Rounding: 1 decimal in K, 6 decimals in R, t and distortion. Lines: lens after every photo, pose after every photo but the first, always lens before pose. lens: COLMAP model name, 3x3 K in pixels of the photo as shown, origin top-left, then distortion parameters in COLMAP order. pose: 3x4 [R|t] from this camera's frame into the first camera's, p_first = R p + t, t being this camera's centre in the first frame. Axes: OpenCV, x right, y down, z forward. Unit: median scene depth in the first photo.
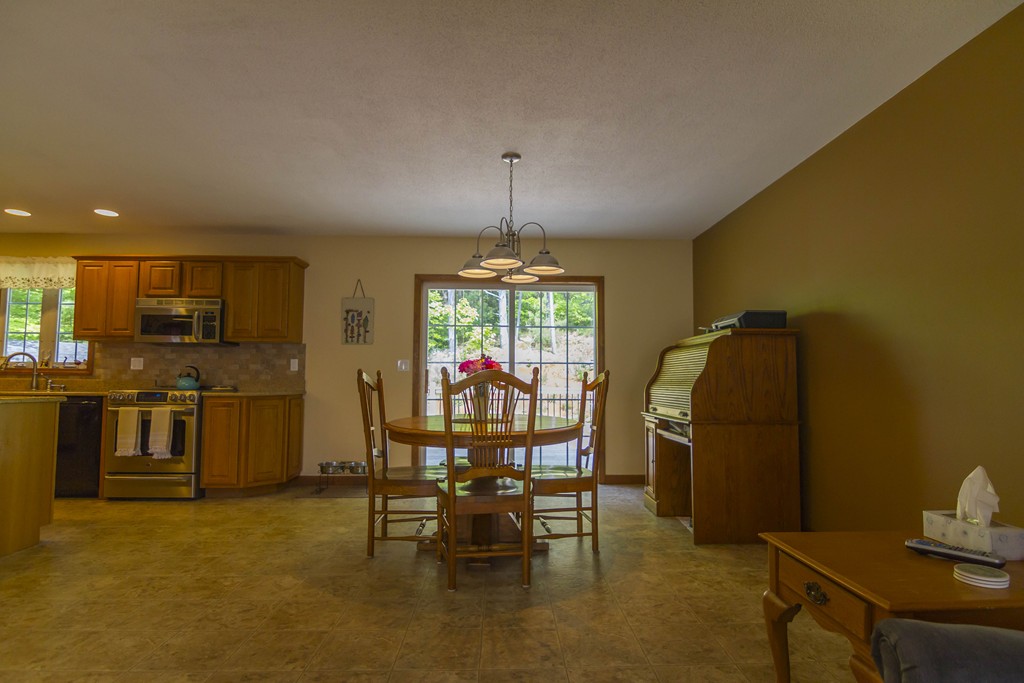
lens RADIAL K [[525.5, 0, 515.4], [0, 525.5, 347.7], [0, 0, 1]] dist [-0.000704, -0.014070]
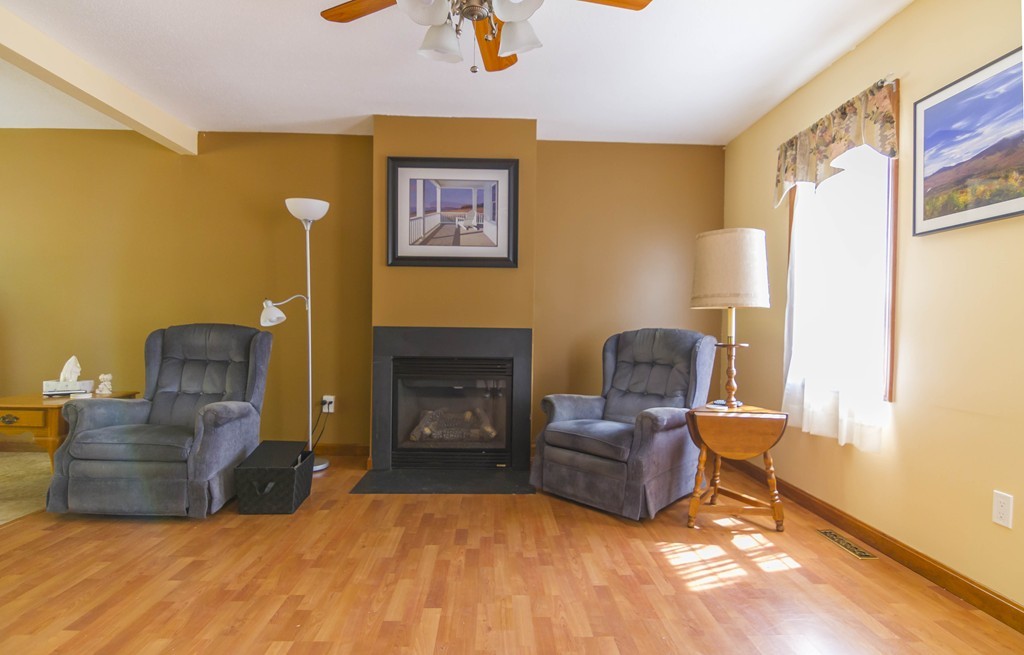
lens RADIAL K [[530.1, 0, 511.2], [0, 530.1, 337.3], [0, 0, 1]] dist [0.000724, -0.015696]
pose [[0.009501, -0.023036, 0.999689, -1.019495], [-0.078781, 0.996610, 0.023714, -0.043276], [-0.996847, -0.078982, 0.007654, -0.676514]]
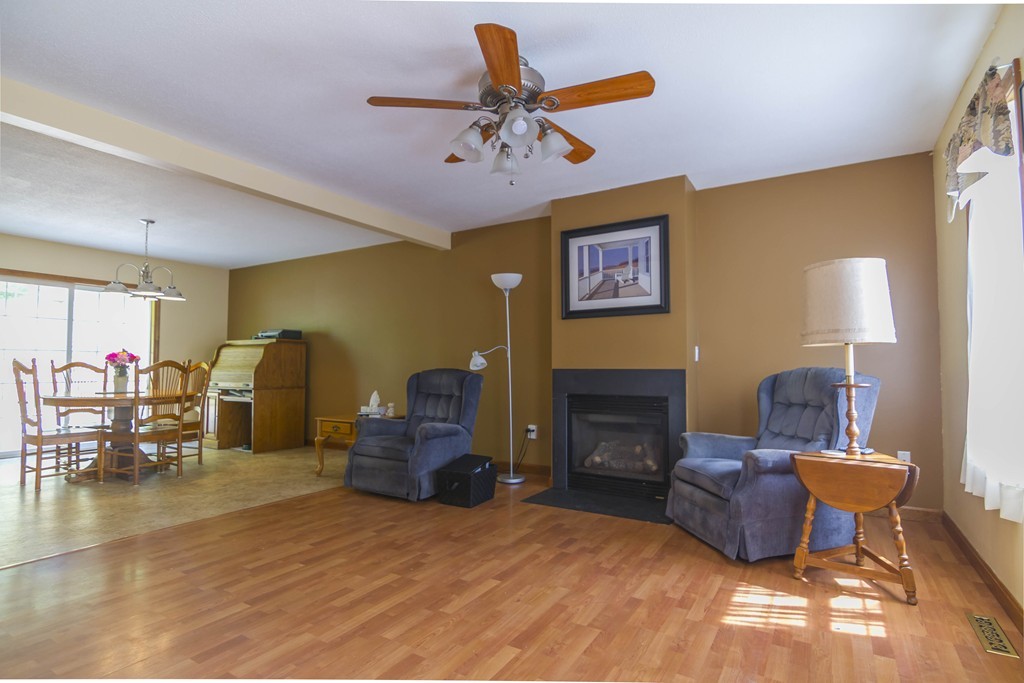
lens RADIAL K [[515.4, 0, 513.9], [0, 515.4, 348.1], [0, 0, 1]] dist [-0.002083, -0.001213]
pose [[0.557179, 0.026945, 0.829955, -1.097848], [-0.051419, 0.998675, 0.002096, -0.084978], [-0.828799, -0.043843, 0.557826, -1.259350]]
